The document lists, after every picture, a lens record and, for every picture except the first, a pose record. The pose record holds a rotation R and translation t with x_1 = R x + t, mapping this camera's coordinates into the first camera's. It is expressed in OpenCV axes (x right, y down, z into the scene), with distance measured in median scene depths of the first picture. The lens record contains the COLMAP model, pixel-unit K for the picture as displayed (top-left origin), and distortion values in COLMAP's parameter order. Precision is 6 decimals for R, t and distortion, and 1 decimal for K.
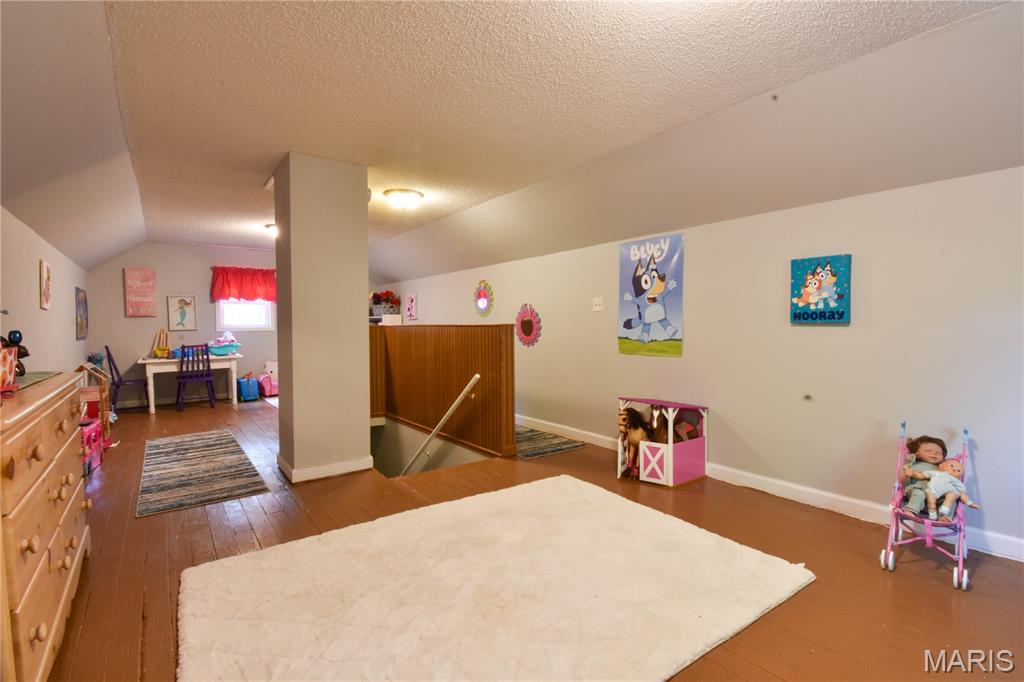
lens RADIAL K [[472.8, 0, 513.5], [0, 472.8, 335.7], [0, 0, 1]] dist [0.021083, -0.023829]
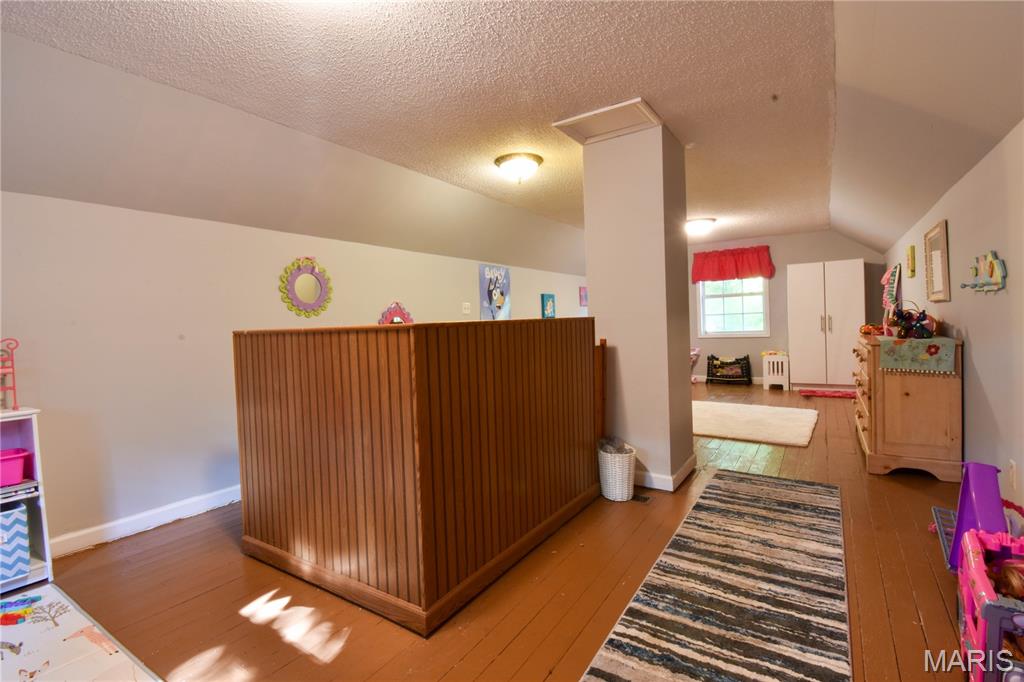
lens RADIAL K [[471.7, 0, 511.5], [0, 471.7, 336.6], [0, 0, 1]] dist [0.015309, -0.018102]
pose [[-0.335943, -0.008944, 0.941840, -1.114746], [0.057168, 0.997918, 0.029868, -0.025750], [-0.940146, 0.063877, -0.334733, 1.457796]]
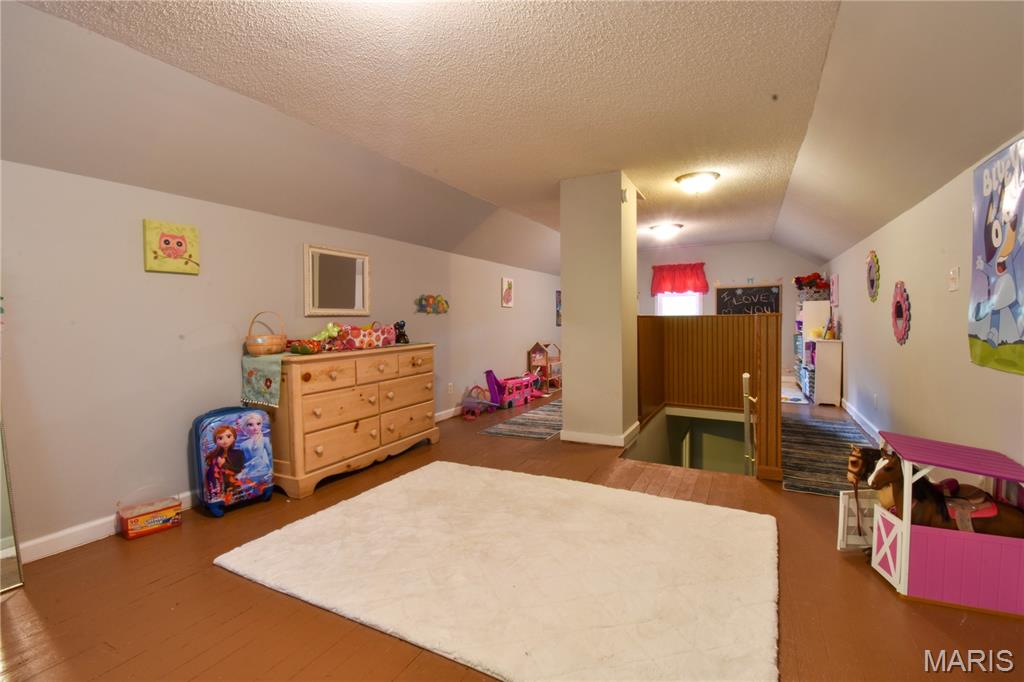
lens RADIAL K [[472.8, 0, 513.5], [0, 472.8, 335.7], [0, 0, 1]] dist [0.021083, -0.023829]
pose [[0.445017, 0.033338, -0.894901, 0.521888], [-0.010317, 0.999431, 0.032102, -0.008833], [0.895463, -0.005054, 0.445108, 0.270880]]
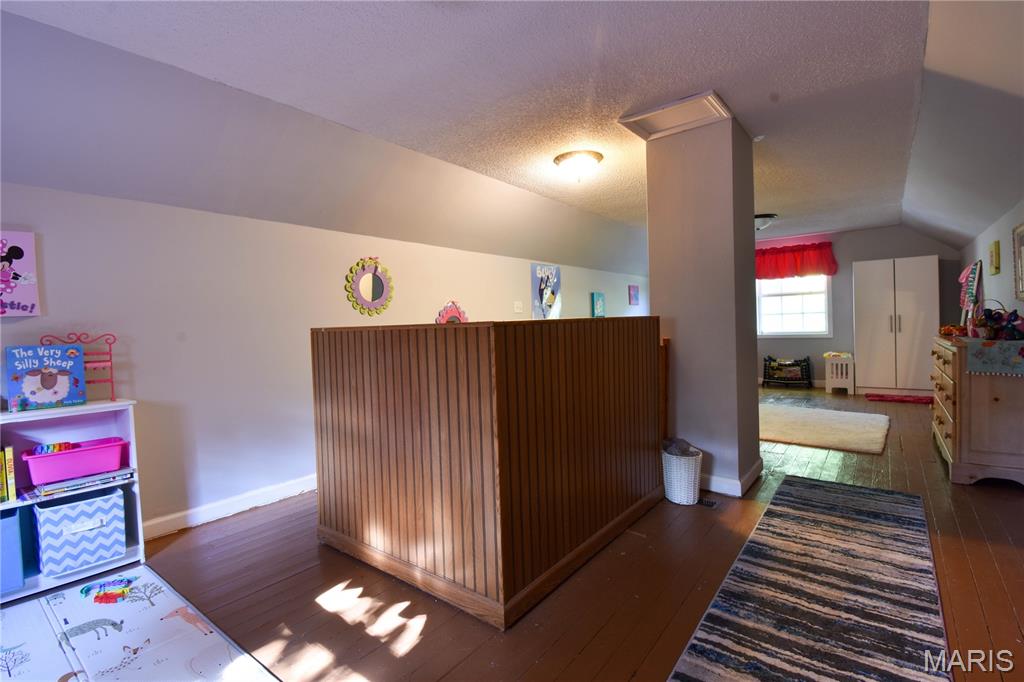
lens RADIAL K [[472.8, 0, 513.5], [0, 472.8, 335.7], [0, 0, 1]] dist [0.021083, -0.023829]
pose [[-0.262147, -0.010417, 0.964972, -1.105665], [0.052989, 0.998278, 0.025172, -0.026784], [-0.963572, 0.057731, -0.261143, 1.494438]]
